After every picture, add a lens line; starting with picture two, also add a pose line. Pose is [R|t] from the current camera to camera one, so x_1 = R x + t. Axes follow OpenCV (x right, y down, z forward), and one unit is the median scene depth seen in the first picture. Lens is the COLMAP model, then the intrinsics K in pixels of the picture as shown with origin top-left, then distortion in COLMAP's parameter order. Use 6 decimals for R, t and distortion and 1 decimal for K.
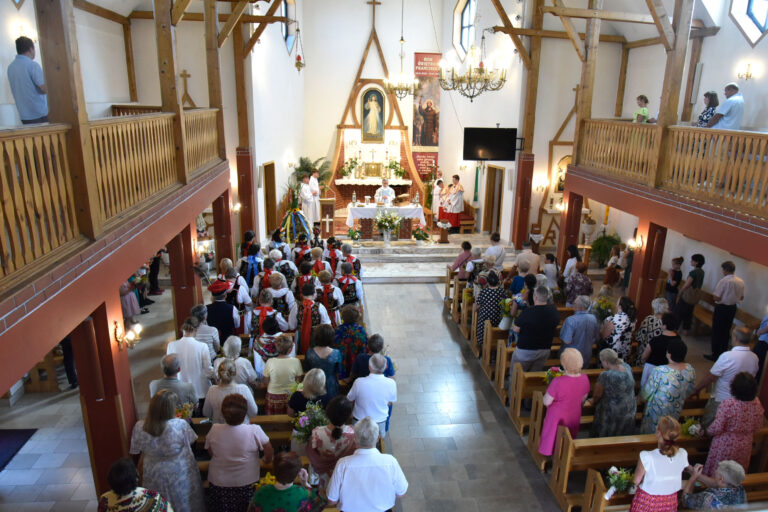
lens RADIAL K [[565.0, 0, 410.8], [0, 565.0, 270.5], [0, 0, 1]] dist [-0.048373, 0.006905]
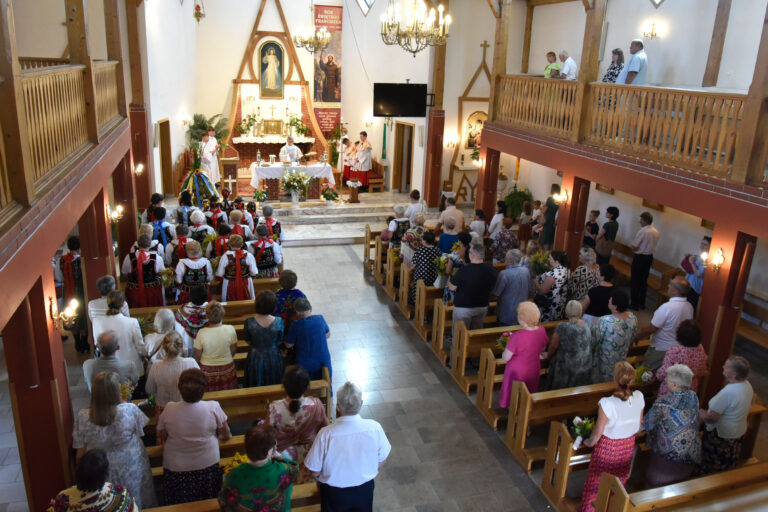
lens RADIAL K [[591.4, 0, 386.2], [0, 591.4, 220.5], [0, 0, 1]] dist [-0.049406, 0.016450]
pose [[0.987654, -0.029010, 0.153942, -0.052449], [0.031969, 0.999348, -0.016783, 0.000506], [-0.153355, 0.021497, 0.987937, -0.002137]]
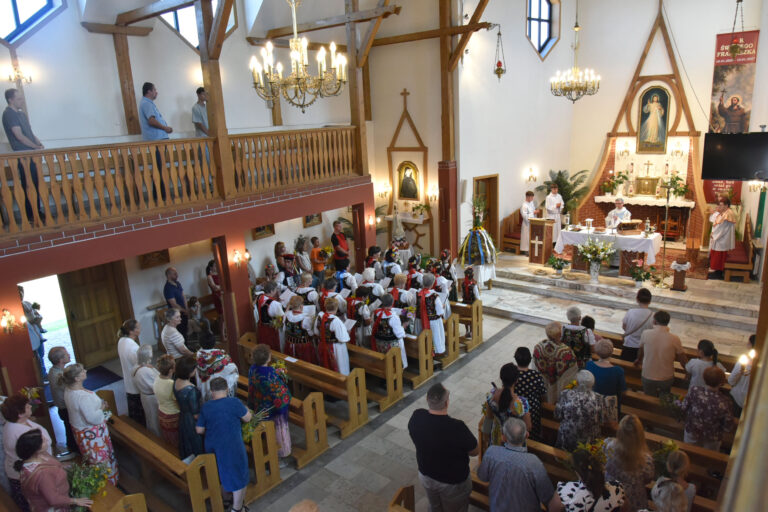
lens RADIAL K [[539.0, 0, 383.6], [0, 539.0, 254.6], [0, 0, 1]] dist [-0.044503, 0.006205]
pose [[0.686163, 0.119305, -0.717598, 0.345648], [-0.140372, 0.989635, 0.030310, -0.073947], [0.713776, 0.079934, 0.695798, 0.291998]]
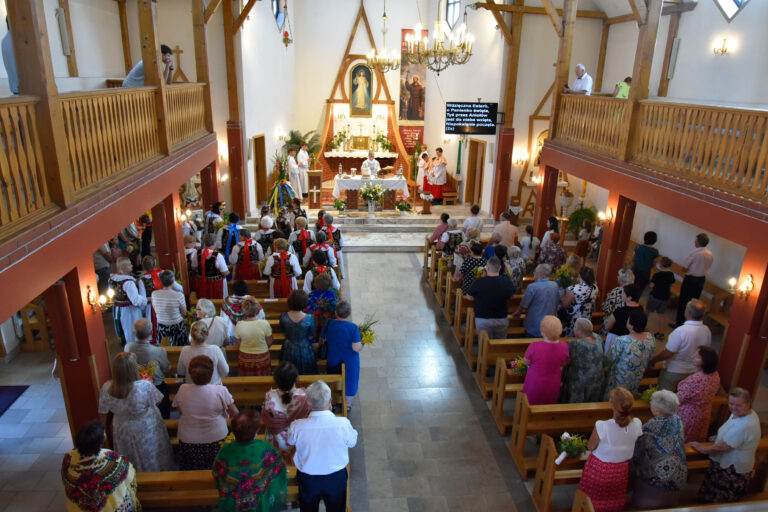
lens RADIAL K [[539.0, 0, 389.4], [0, 539.0, 255.4], [0, 0, 1]] dist [-0.044503, 0.006205]
pose [[0.999495, 0.010476, -0.029998, 0.025438], [-0.009627, 0.999553, 0.028315, 0.000133], [0.030281, -0.028012, 0.999149, 0.006613]]
